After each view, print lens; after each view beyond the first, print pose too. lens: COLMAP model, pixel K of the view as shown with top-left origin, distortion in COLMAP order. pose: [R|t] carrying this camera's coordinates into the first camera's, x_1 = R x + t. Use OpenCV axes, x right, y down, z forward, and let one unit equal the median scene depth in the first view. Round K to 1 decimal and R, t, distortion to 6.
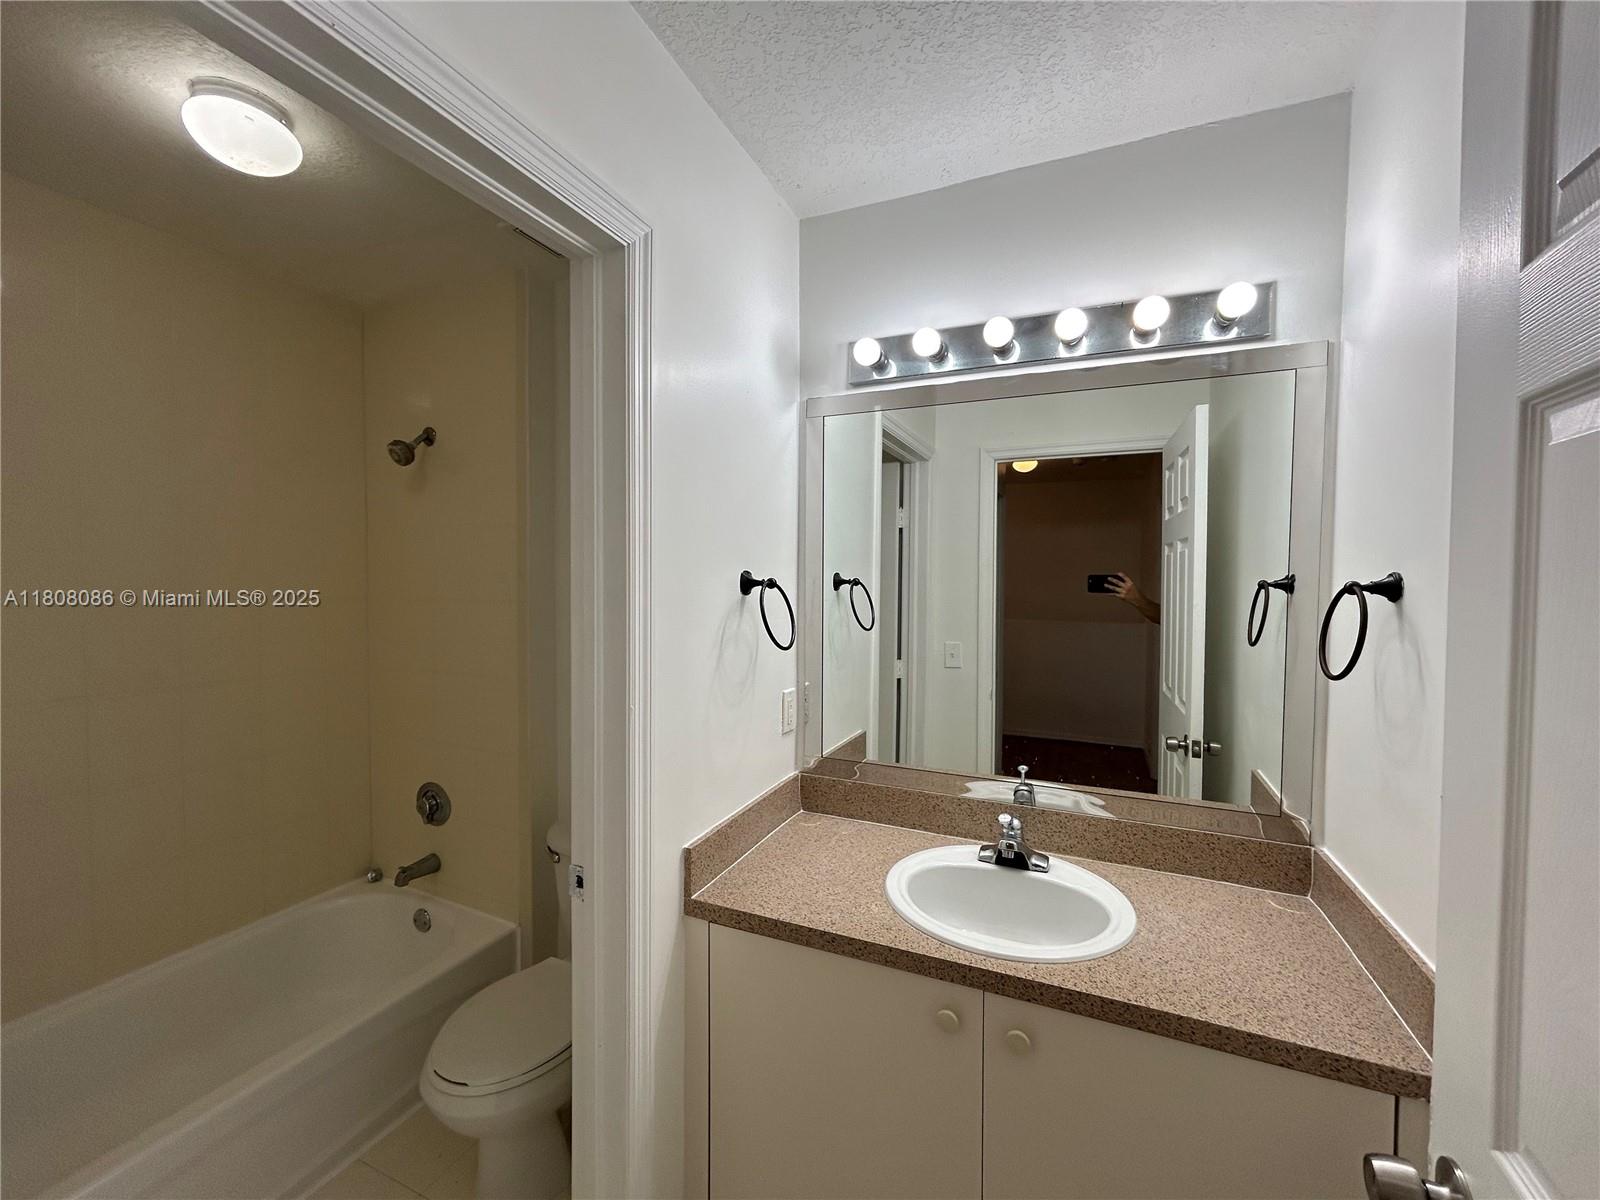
lens RADIAL K [[651.3, 0, 790.9], [0, 651.3, 599.1], [0, 0, 1]] dist [-0.000535, 0.001297]
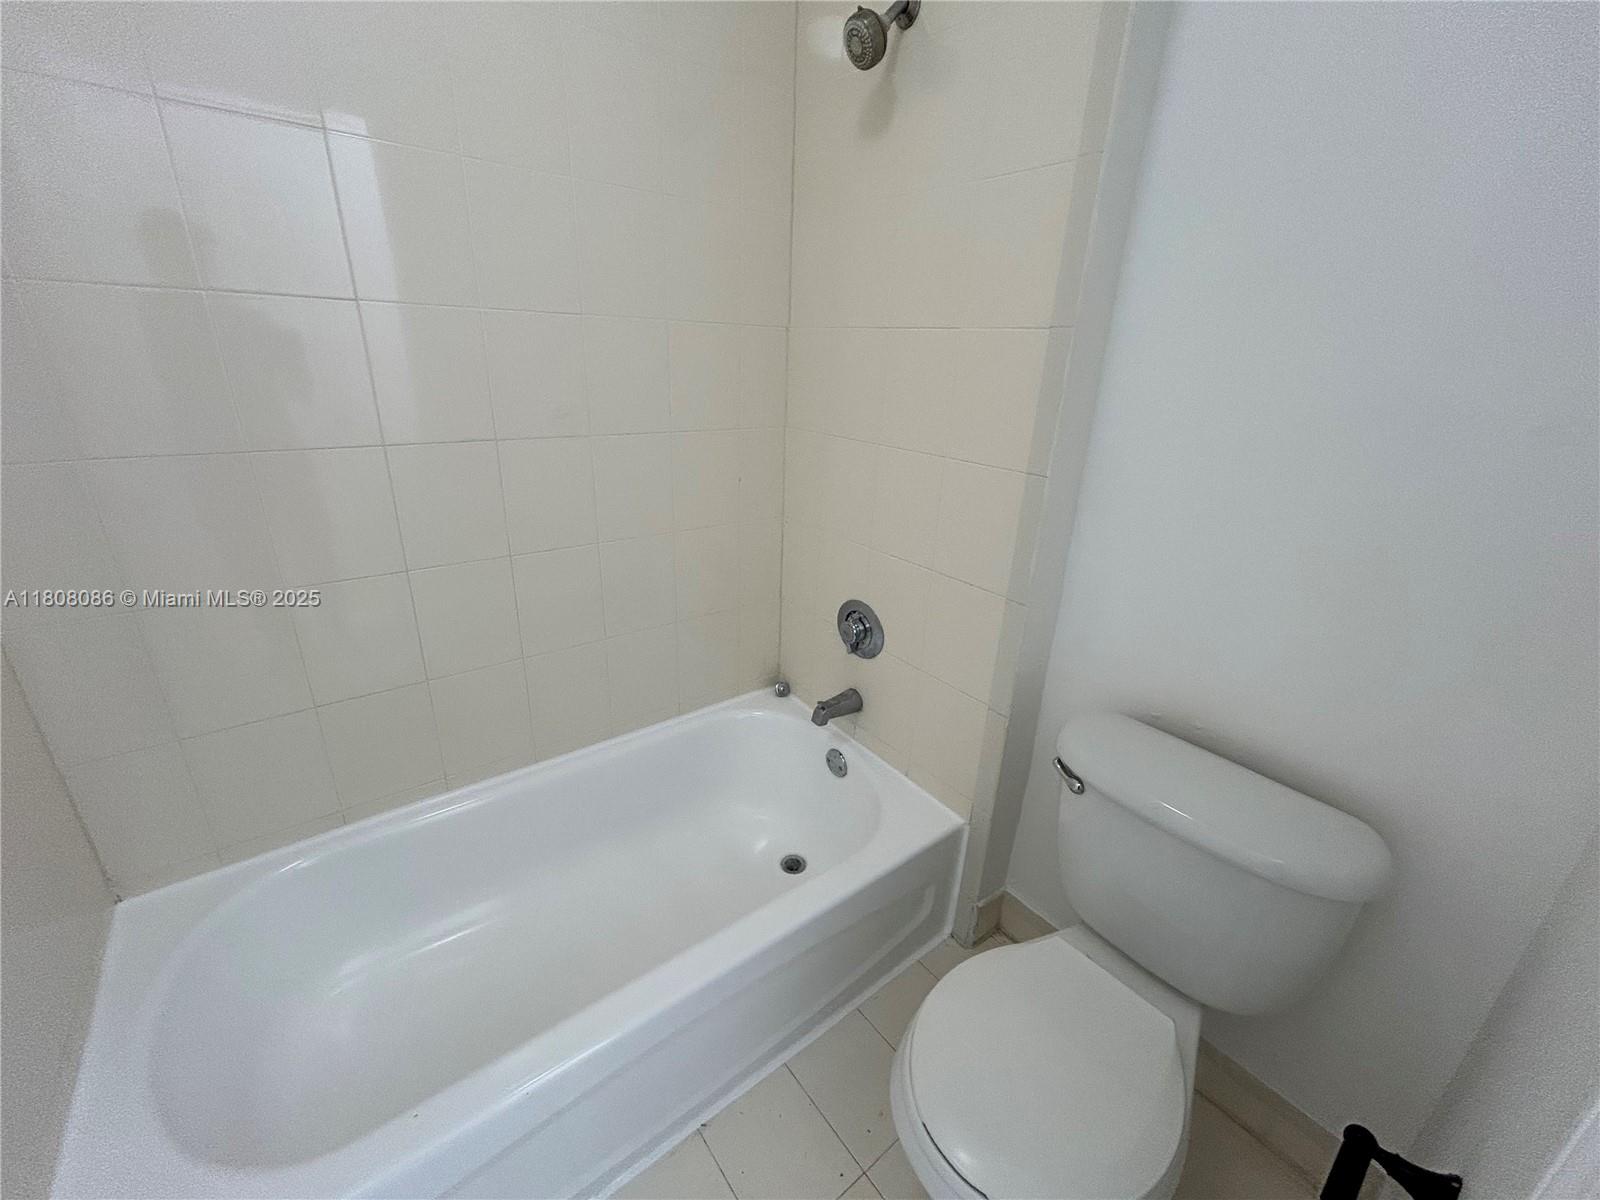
lens RADIAL K [[651.3, 0, 803.4], [0, 651.3, 596.8], [0, 0, 1]] dist [-0.000535, 0.001297]
pose [[0.886643, 0.188334, -0.422367, -0.303957], [-0.049067, 0.946473, 0.319032, 0.048782], [0.459844, -0.262143, 0.848425, 0.358417]]
